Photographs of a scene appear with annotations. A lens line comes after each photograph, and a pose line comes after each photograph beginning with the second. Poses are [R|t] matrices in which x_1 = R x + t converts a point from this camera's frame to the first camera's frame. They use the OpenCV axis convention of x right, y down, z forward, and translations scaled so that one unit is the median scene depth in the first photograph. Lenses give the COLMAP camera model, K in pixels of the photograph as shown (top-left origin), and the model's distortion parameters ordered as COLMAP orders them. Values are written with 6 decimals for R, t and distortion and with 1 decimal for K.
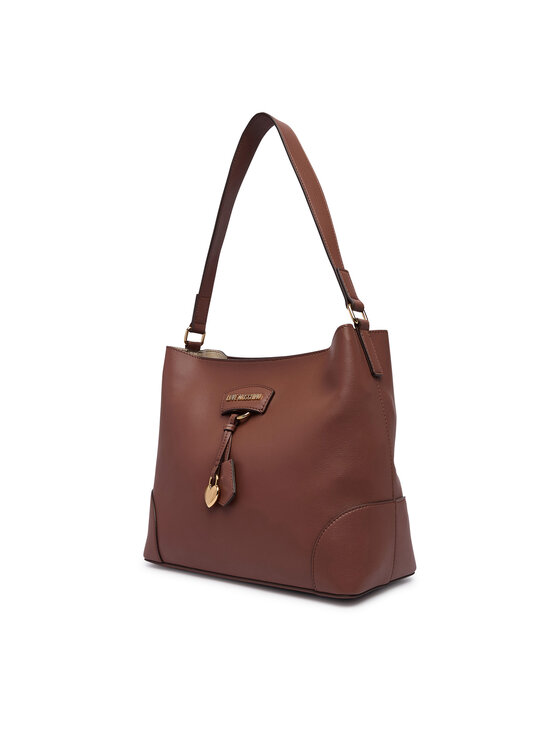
lens RADIAL K [[703.3, 0, 280.0], [0, 703.3, 373.0], [0, 0, 1]] dist [-0.005130, -0.003773]
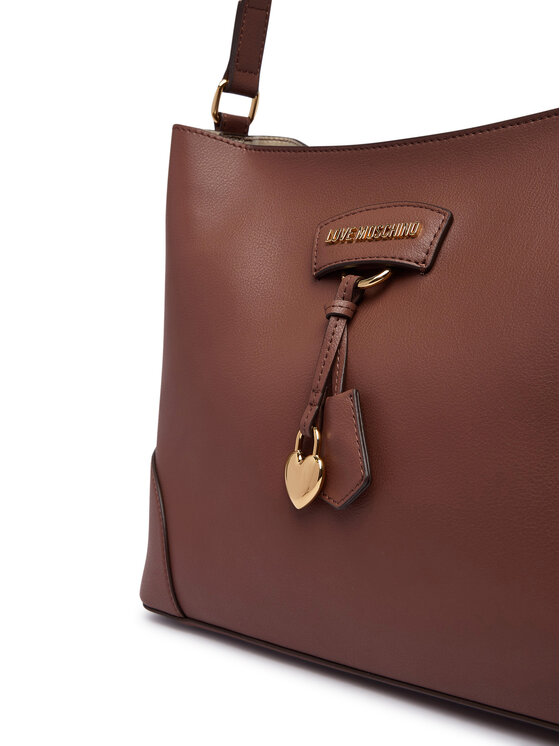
lens RADIAL K [[956.9, 0, 280.0], [0, 956.9, 373.0], [0, 0, 1]] dist [-0.006638, -0.004037]
pose [[0.999063, -0.017216, -0.039697, -0.084356], [0.022740, 0.989430, 0.143215, 0.034611], [0.036812, -0.143984, 0.988895, 0.450096]]
